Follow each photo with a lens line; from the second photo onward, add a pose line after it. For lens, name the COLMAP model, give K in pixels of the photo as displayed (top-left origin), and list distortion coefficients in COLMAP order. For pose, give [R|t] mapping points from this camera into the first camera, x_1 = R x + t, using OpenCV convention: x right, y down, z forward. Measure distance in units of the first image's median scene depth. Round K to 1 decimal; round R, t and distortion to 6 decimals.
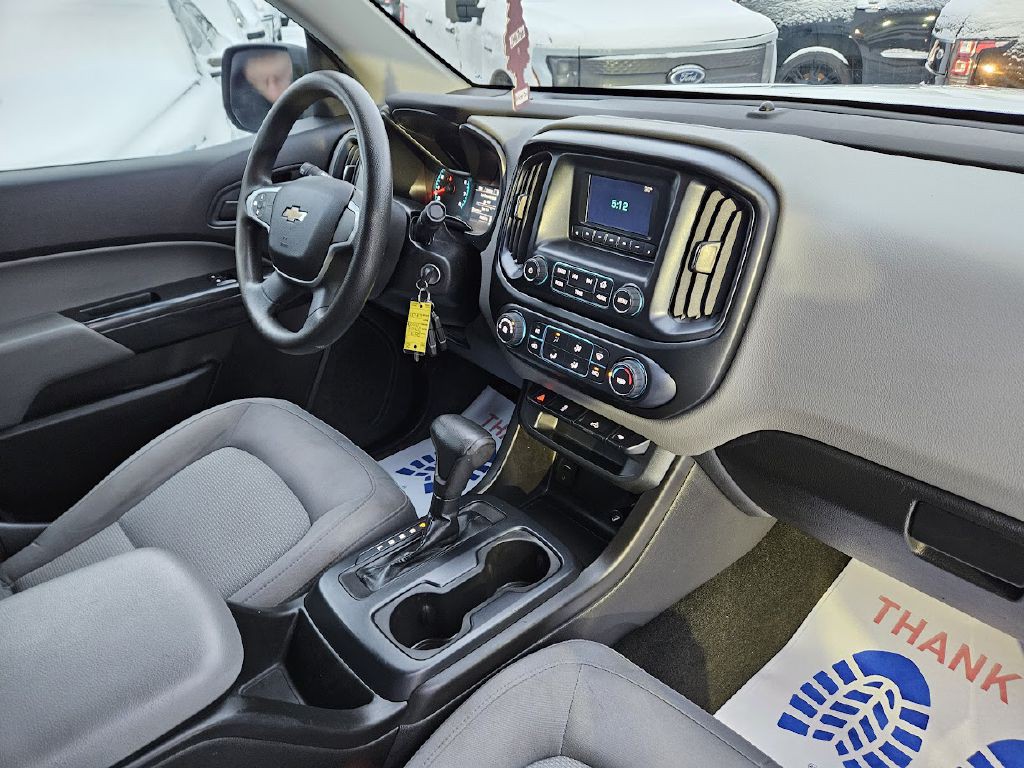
lens RADIAL K [[679.3, 0, 512.0], [0, 679.3, 384.0], [0, 0, 1]] dist [0.081673, -0.088219]
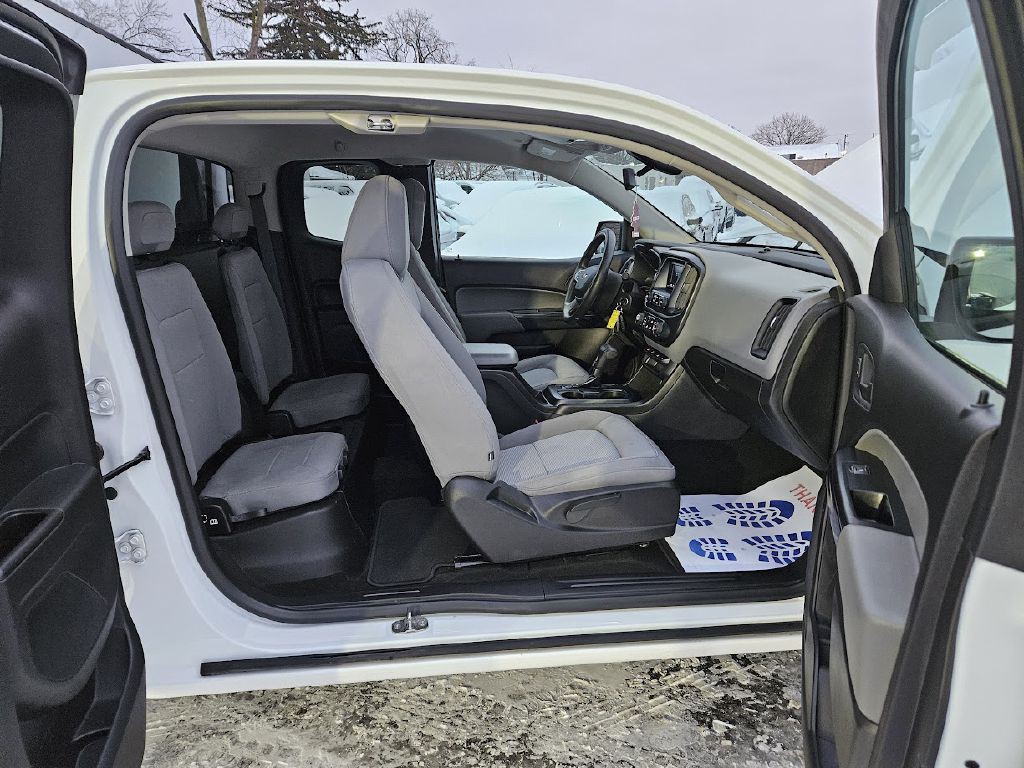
lens RADIAL K [[679.3, 0, 512.0], [0, 679.3, 384.0], [0, 0, 1]] dist [0.081673, -0.088219]
pose [[0.815792, 0.168505, -0.553254, 1.103966], [-0.292533, 0.945443, -0.143396, 0.685054], [0.498907, 0.278827, 0.820578, -1.356769]]
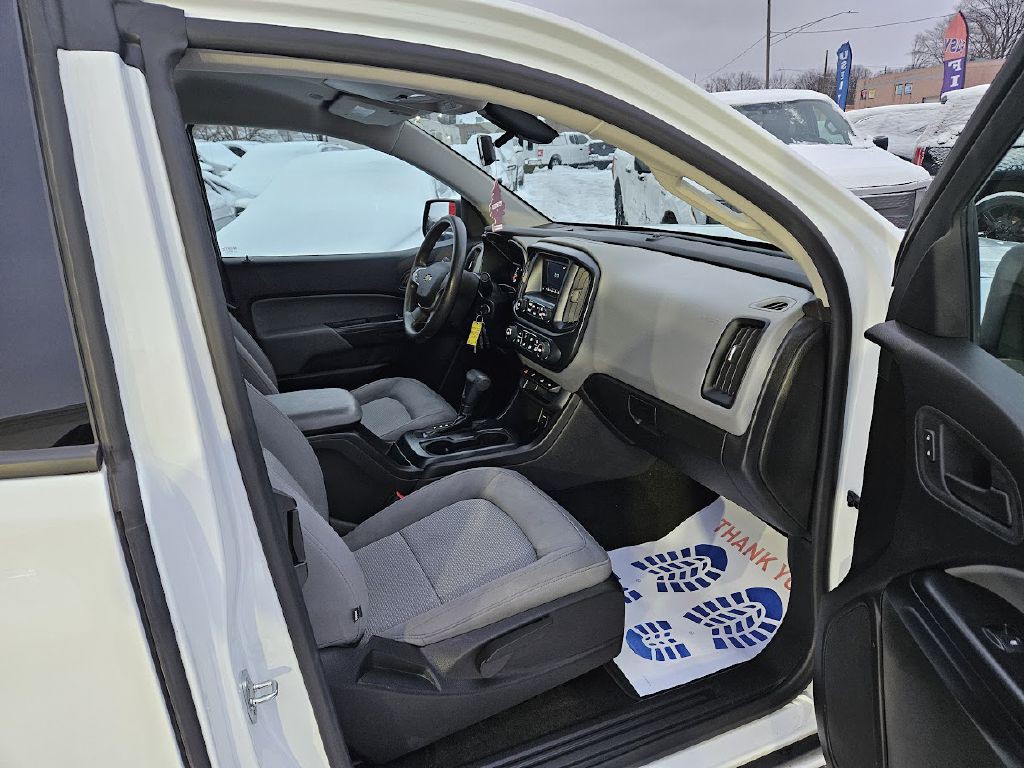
lens RADIAL K [[668.5, 0, 508.6], [0, 668.5, 387.2], [0, 0, 1]] dist [0.093722, -0.099115]
pose [[0.949700, 0.093842, -0.298769, 0.610953], [-0.141952, 0.979402, -0.143601, 0.370668], [0.279139, 0.178789, 0.943459, -0.884199]]
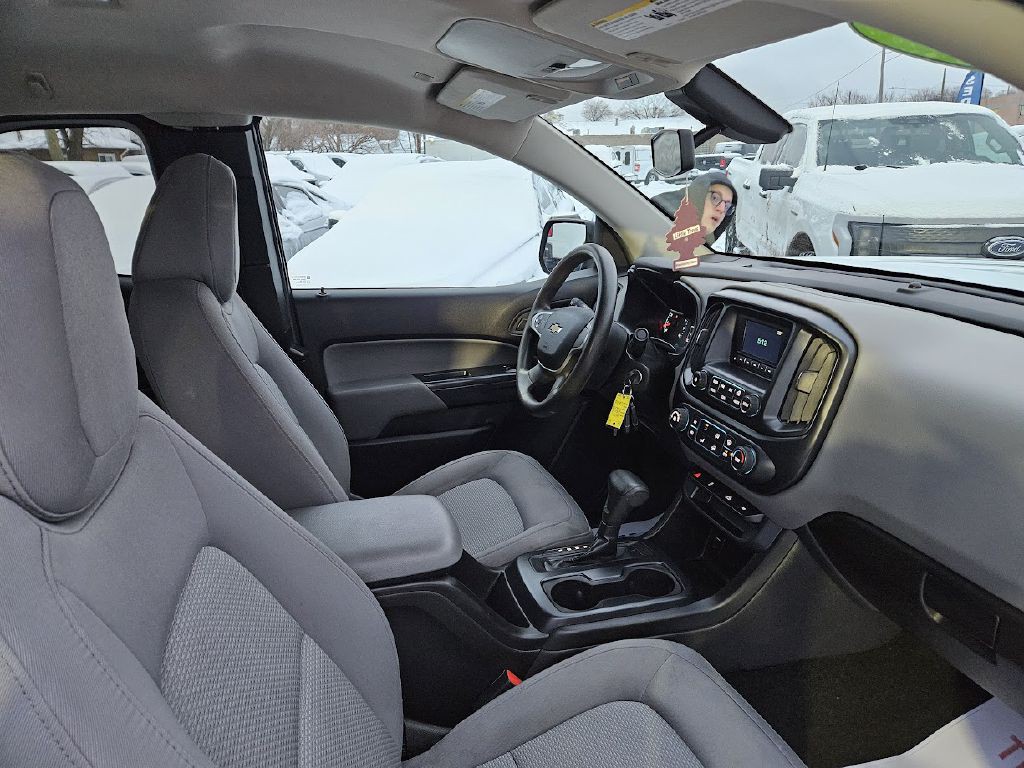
lens RADIAL K [[671.8, 0, 523.4], [0, 671.8, 382.0], [0, 0, 1]] dist [0.081451, -0.076041]
pose [[0.909795, 0.132189, -0.393444, 0.244167], [-0.206683, 0.966329, -0.153266, 0.124731], [0.359937, 0.220759, 0.906483, -0.397012]]
